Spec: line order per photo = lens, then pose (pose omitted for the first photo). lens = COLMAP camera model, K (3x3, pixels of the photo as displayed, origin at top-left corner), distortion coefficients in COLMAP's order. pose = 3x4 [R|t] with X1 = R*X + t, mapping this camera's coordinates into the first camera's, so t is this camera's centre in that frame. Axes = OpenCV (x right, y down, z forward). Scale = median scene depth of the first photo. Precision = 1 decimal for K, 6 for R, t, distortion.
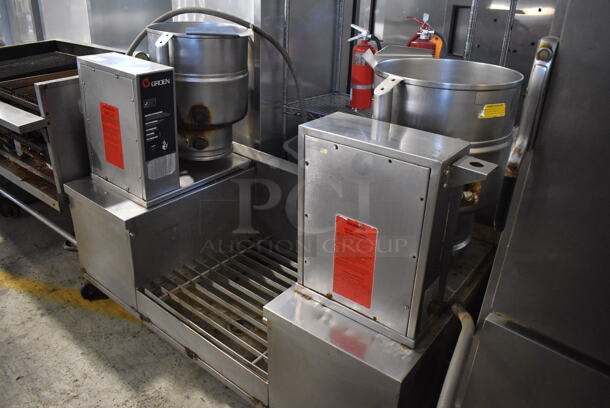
lens RADIAL K [[465.5, 0, 315.8], [0, 465.5, 202.2], [0, 0, 1]] dist [-0.091402, -0.001774]
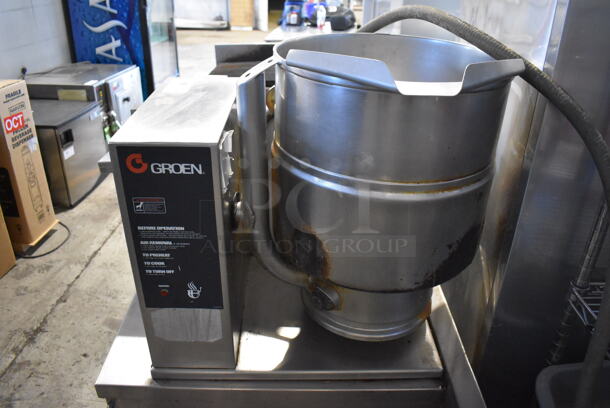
lens RADIAL K [[465.5, 0, 315.8], [0, 465.5, 202.2], [0, 0, 1]] dist [-0.091402, -0.001774]
pose [[0.610631, 0.329602, -0.720064, 0.054922], [-0.354454, 0.926859, 0.123676, -0.293517], [0.708162, 0.179709, 0.682797, 0.709534]]
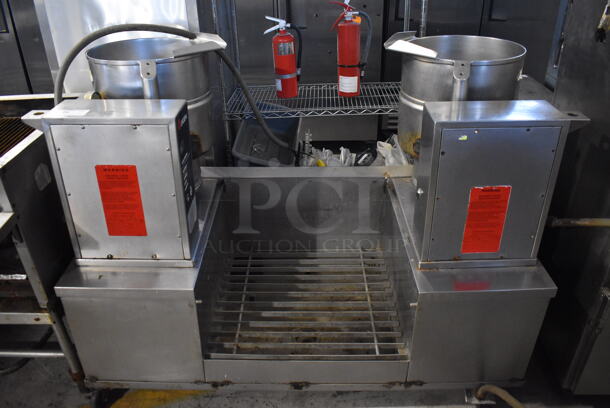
lens RADIAL K [[465.5, 0, 315.8], [0, 465.5, 202.2], [0, 0, 1]] dist [-0.091402, -0.001774]
pose [[0.784234, -0.348941, 0.513047, -0.562096], [0.311318, 0.936550, 0.161105, -0.160269], [-0.536711, 0.033377, 0.843106, 0.144152]]
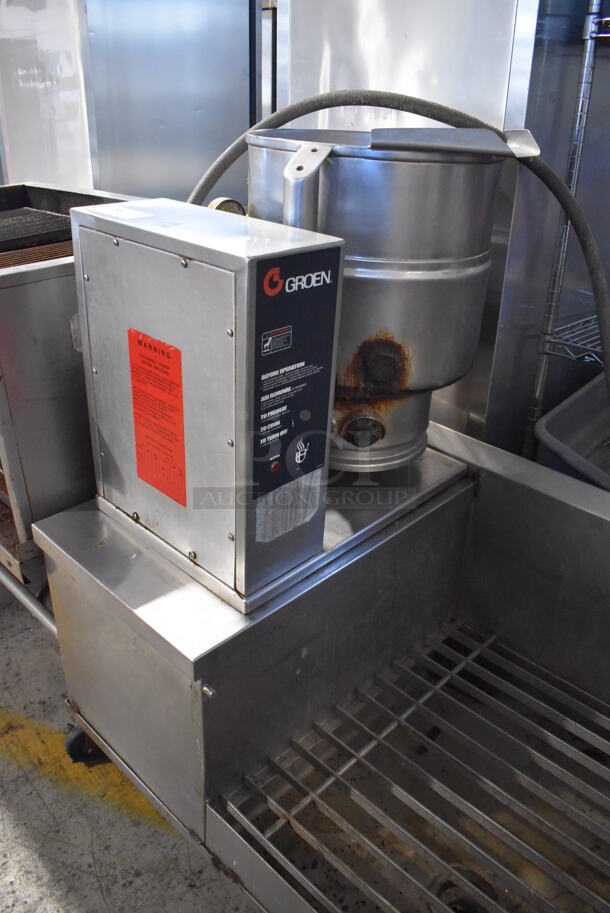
lens RADIAL K [[696.7, 0, 326.3], [0, 696.7, 458.9], [0, 0, 1]] dist [-0.091402, -0.001774]
pose [[0.993234, 0.035431, -0.110594, -0.232919], [-0.033990, 0.999311, 0.014880, -0.120063], [0.111045, -0.011020, 0.993754, 0.425772]]
